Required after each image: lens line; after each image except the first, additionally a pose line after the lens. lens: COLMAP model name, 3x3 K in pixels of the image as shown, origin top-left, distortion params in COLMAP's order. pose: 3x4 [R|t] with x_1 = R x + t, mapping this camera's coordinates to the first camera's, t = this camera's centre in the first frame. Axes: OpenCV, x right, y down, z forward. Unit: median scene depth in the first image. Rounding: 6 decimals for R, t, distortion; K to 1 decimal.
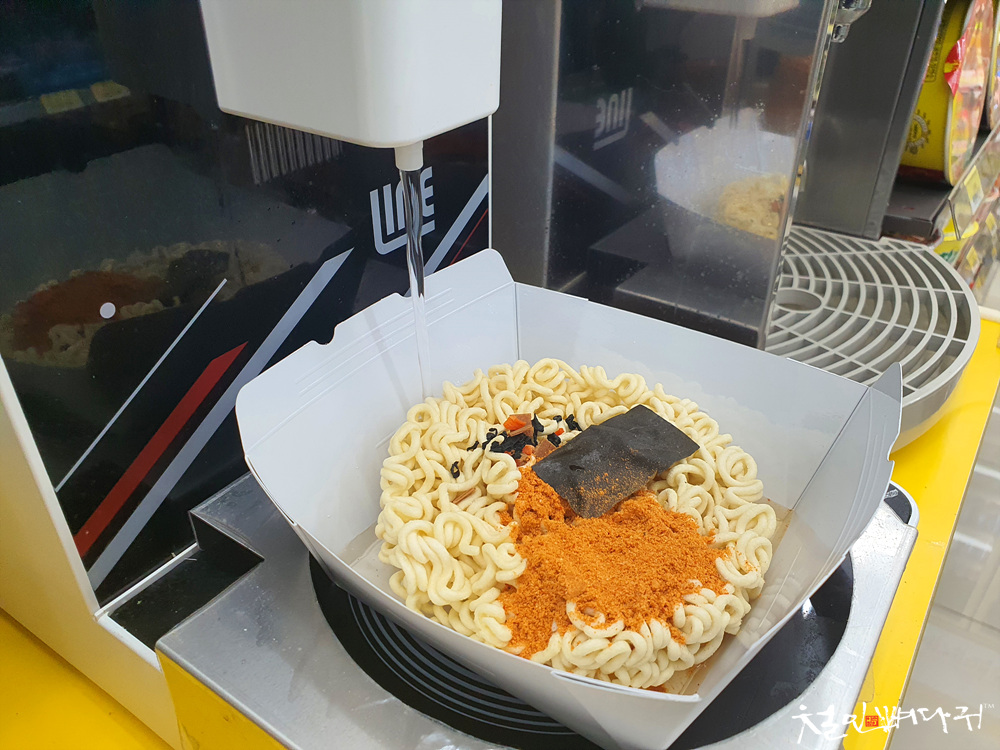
lens RADIAL K [[783.7, 0, 502.5], [0, 783.7, 395.8], [0, 0, 1]] dist [0.065096, -0.001117]
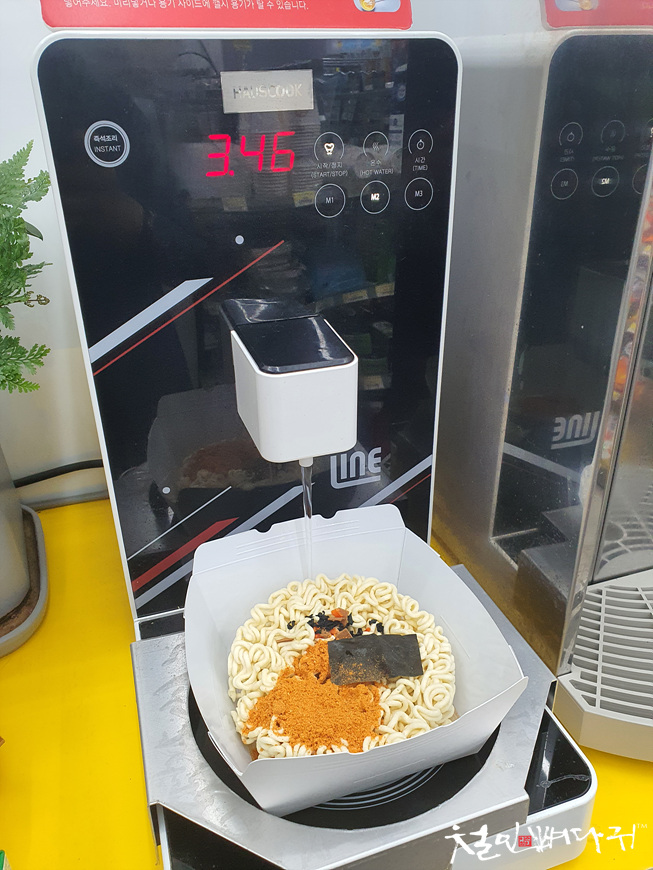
lens RADIAL K [[703.0, 0, 319.3], [0, 703.0, 431.4], [0, 0, 1]] dist [0.012673, -0.000701]
pose [[0.797794, 0.256934, -0.545445, 0.734684], [-0.315641, 0.948764, -0.014752, -0.312693], [0.513708, 0.183933, 0.838017, -0.382037]]
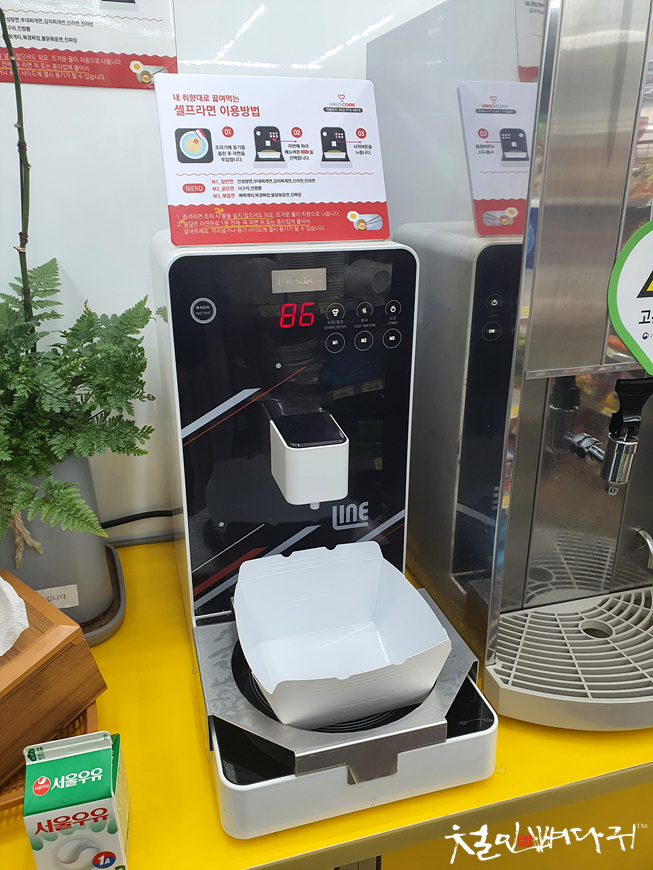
lens RADIAL K [[723.6, 0, 326.5], [0, 723.6, 435.0], [0, 0, 1]] dist [0.060343, -0.005647]
pose [[0.775814, 0.221069, -0.590966, 1.301992], [-0.348422, 0.930961, -0.109149, -0.235460], [0.526036, 0.290585, 0.799279, -1.086710]]
